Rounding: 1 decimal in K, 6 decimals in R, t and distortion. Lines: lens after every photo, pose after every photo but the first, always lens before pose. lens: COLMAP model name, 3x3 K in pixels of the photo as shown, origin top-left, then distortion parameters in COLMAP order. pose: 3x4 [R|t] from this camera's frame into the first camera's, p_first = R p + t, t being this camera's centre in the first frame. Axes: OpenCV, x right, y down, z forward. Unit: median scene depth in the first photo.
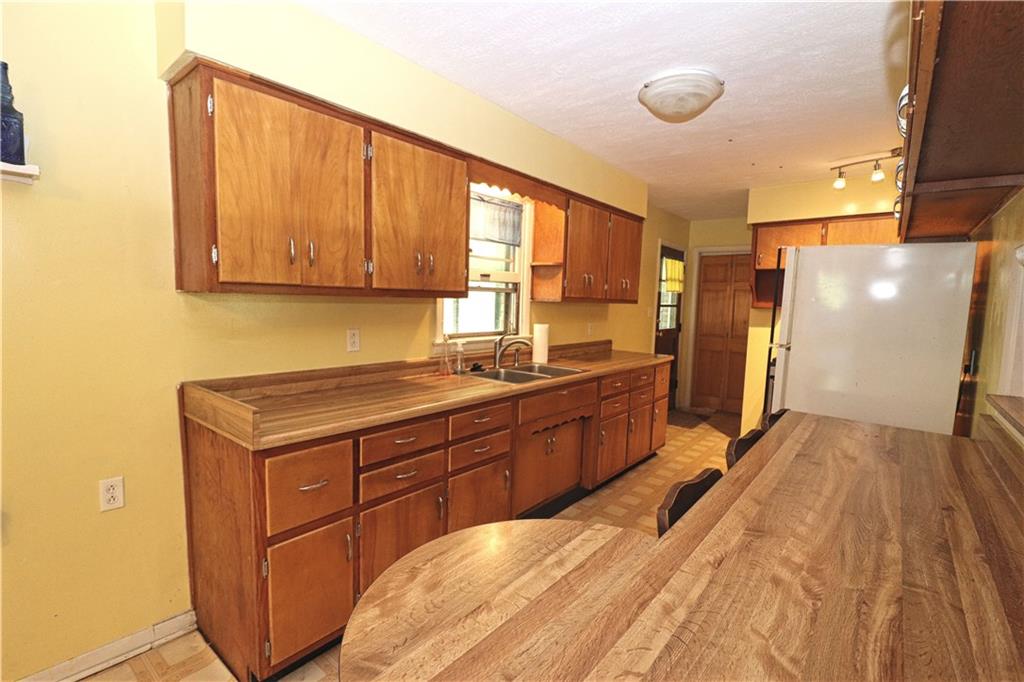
lens RADIAL K [[474.0, 0, 511.5], [0, 474.0, 345.6], [0, 0, 1]] dist [-0.004911, -0.000811]
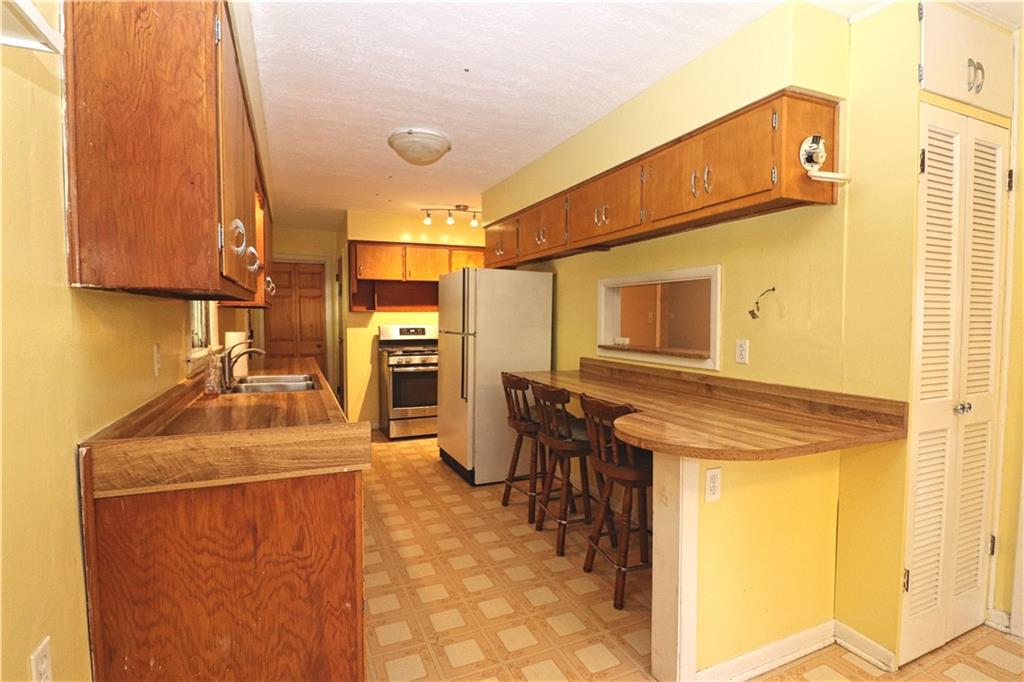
lens RADIAL K [[474.0, 0, 509.8], [0, 474.0, 336.5], [0, 0, 1]] dist [-0.004911, -0.000811]
pose [[0.473278, -0.065336, 0.878487, -0.366048], [0.096627, 0.995079, 0.021950, -0.004850], [-0.875597, 0.074497, 0.477262, 0.101909]]
